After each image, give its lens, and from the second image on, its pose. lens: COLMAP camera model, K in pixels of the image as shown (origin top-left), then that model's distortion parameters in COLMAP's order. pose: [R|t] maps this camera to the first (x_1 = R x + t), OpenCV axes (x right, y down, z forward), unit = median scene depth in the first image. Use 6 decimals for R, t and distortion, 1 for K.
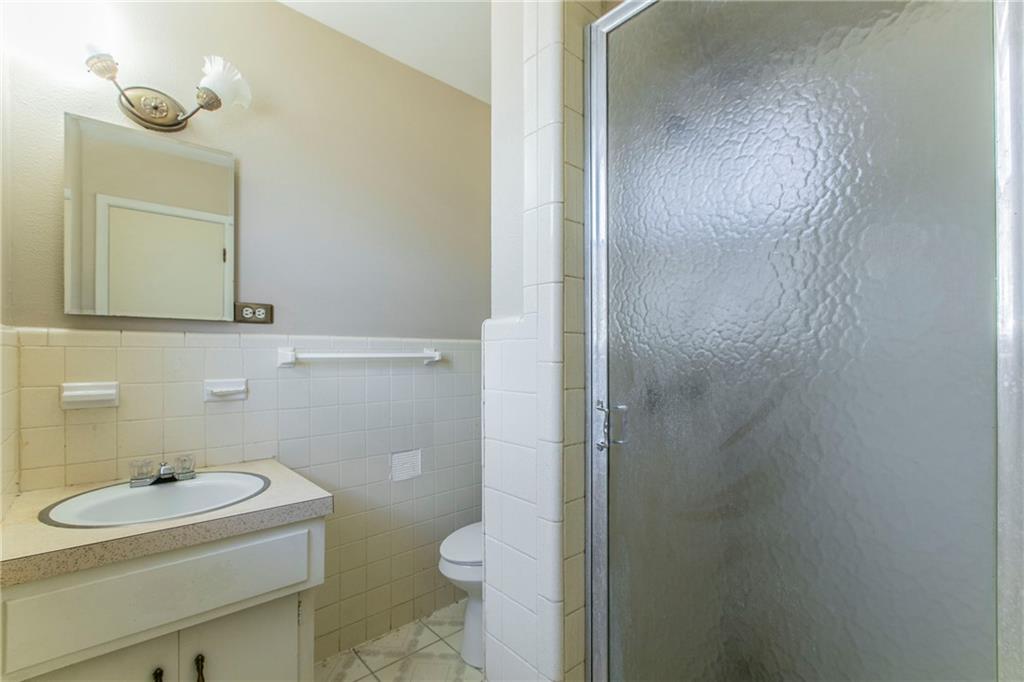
lens RADIAL K [[462.3, 0, 512.2], [0, 462.3, 352.2], [0, 0, 1]] dist [0.000685, 0.000025]
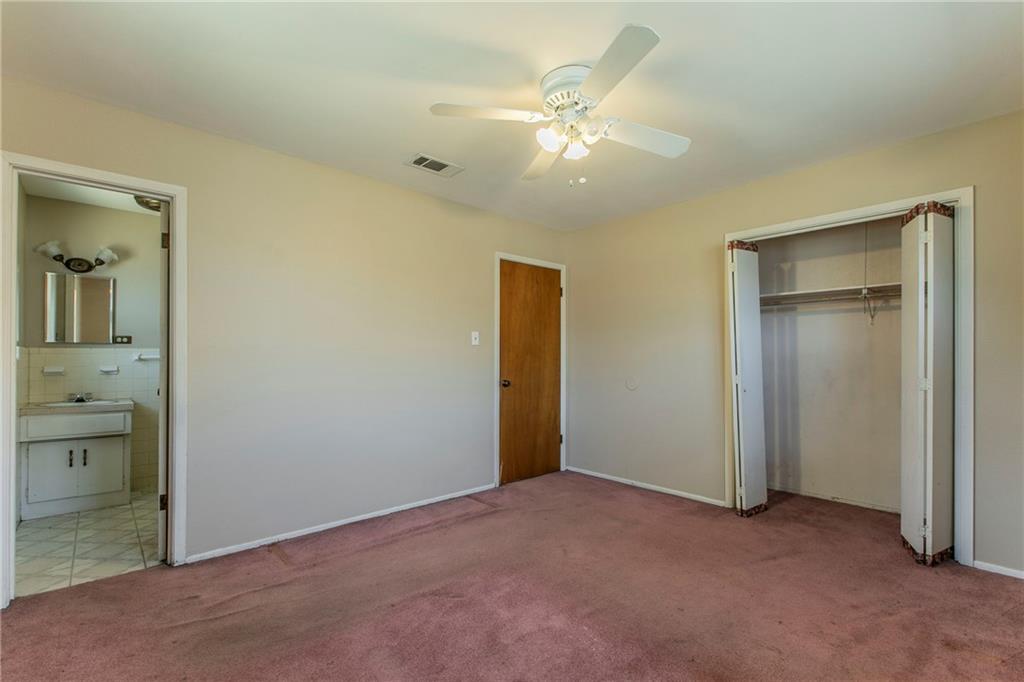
lens RADIAL K [[462.3, 0, 512.2], [0, 462.3, 352.2], [0, 0, 1]] dist [0.000685, 0.000025]
pose [[0.999996, 0.000142, 0.002673, 1.588980], [-0.000123, 0.999976, -0.006987, 0.000713], [-0.002674, 0.006987, 0.999972, -1.551197]]
